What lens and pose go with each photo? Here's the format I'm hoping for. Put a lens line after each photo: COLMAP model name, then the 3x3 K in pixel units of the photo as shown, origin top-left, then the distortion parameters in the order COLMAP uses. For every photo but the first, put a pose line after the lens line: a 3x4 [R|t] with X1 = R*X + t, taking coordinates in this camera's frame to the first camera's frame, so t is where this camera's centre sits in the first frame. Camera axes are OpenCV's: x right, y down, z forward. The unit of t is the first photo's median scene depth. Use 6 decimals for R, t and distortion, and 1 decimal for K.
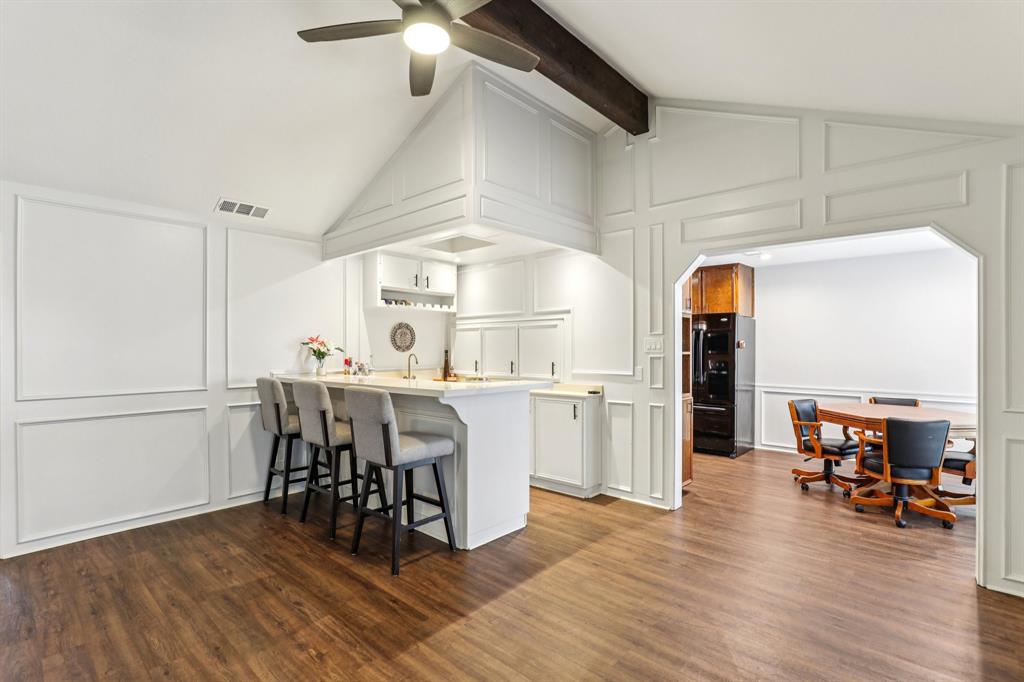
lens RADIAL K [[480.1, 0, 512.0], [0, 480.1, 341.0], [0, 0, 1]] dist [-0.011892, 0.007574]
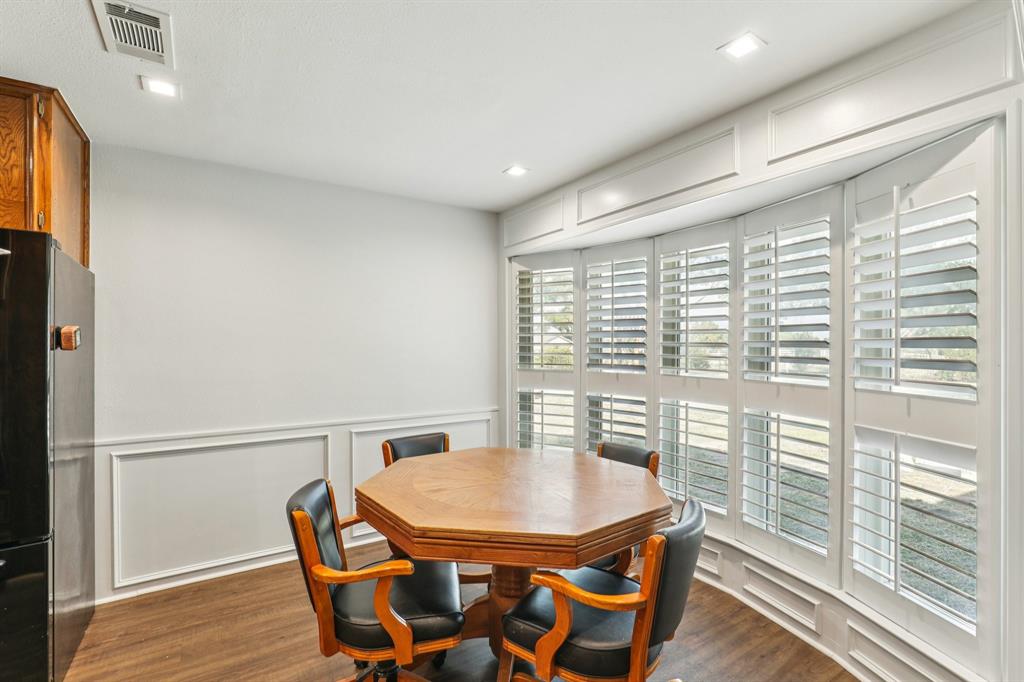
lens RADIAL K [[469.4, 0, 514.6], [0, 469.4, 347.7], [0, 0, 1]] dist [-0.023656, 0.000307]
pose [[0.238864, -0.004931, 0.971040, 0.335986], [-0.004012, 0.999974, 0.006064, 0.016525], [-0.971045, -0.005344, 0.238838, 0.856404]]
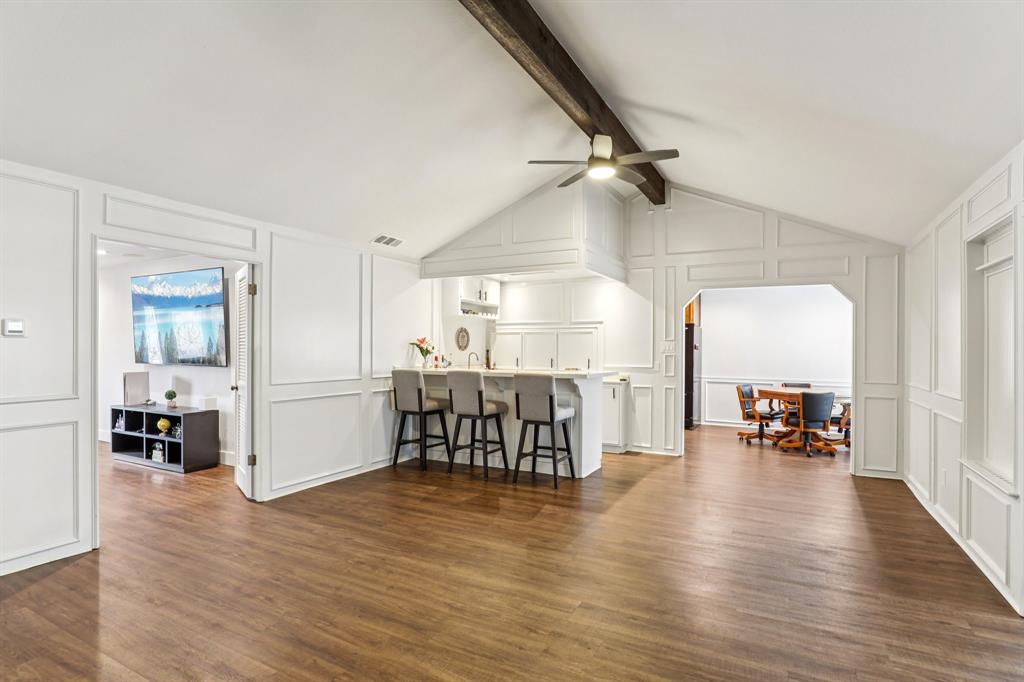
lens RADIAL K [[518.6, 0, 512.8], [0, 518.6, 338.1], [0, 0, 1]] dist [-0.002888, -0.000436]
pose [[0.970524, 0.012284, 0.240689, -0.536812], [-0.011188, 0.999920, -0.005920, -0.004855], [-0.240743, 0.003053, 0.970584, -0.433256]]
